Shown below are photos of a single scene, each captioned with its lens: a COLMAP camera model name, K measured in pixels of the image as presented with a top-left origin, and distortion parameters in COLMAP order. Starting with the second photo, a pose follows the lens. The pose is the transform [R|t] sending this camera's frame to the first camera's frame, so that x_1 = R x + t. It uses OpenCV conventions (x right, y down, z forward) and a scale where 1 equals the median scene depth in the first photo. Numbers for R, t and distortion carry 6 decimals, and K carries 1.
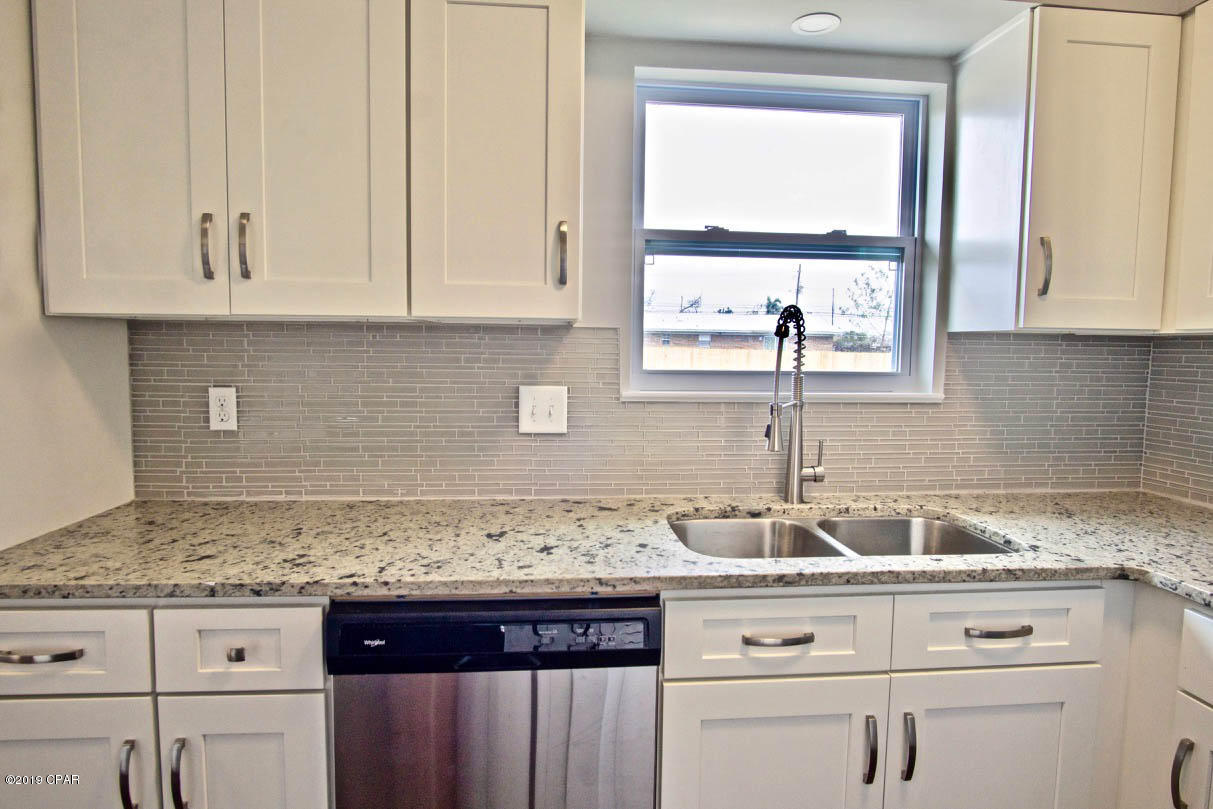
lens RADIAL K [[655.0, 0, 600.8], [0, 655.0, 401.5], [0, 0, 1]] dist [-0.022885, 0.000209]
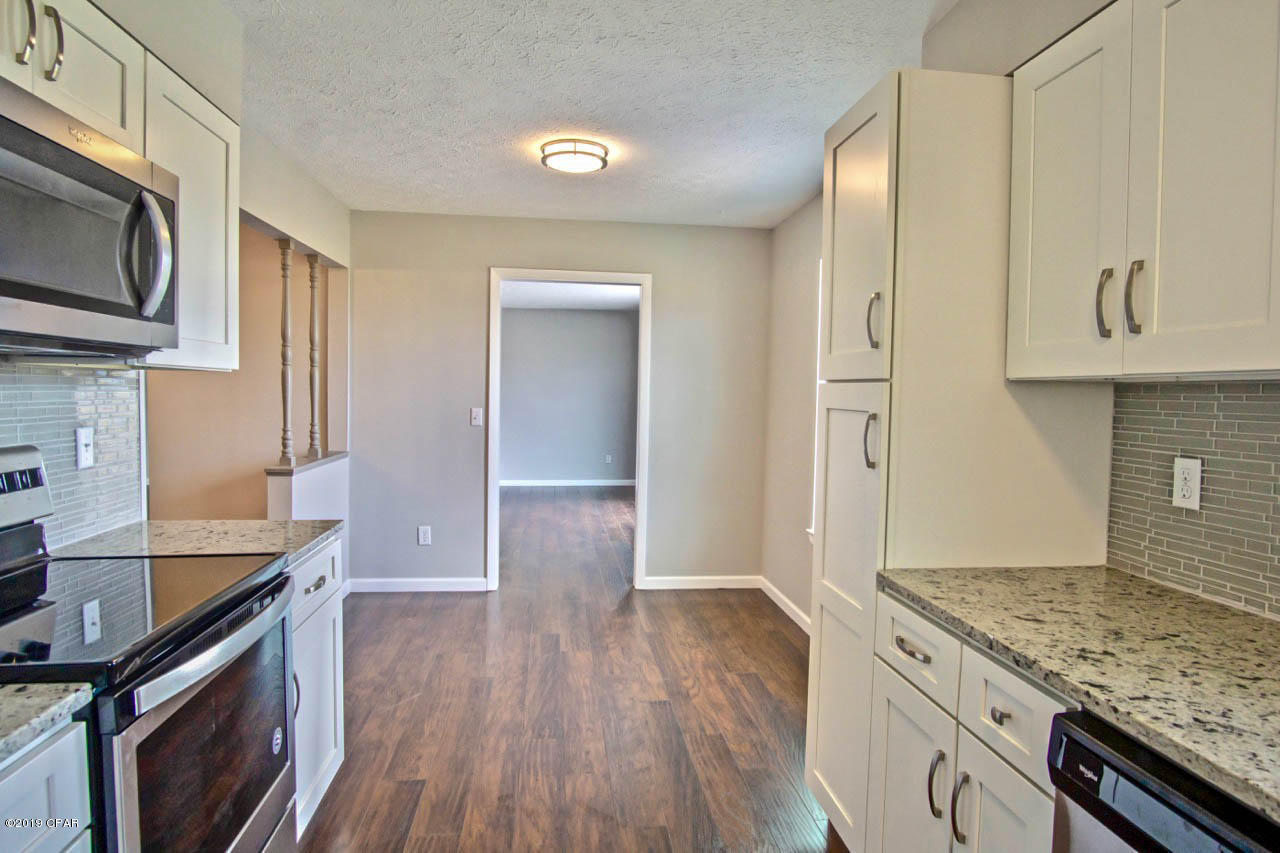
lens RADIAL K [[691.2, 0, 632.3], [0, 691.2, 423.4], [0, 0, 1]] dist [-0.022885, 0.000209]
pose [[0.064800, 0.033298, -0.997343, 0.392804], [-0.103280, 0.994300, 0.026486, -0.023000], [0.992539, 0.101289, 0.067870, 0.297439]]
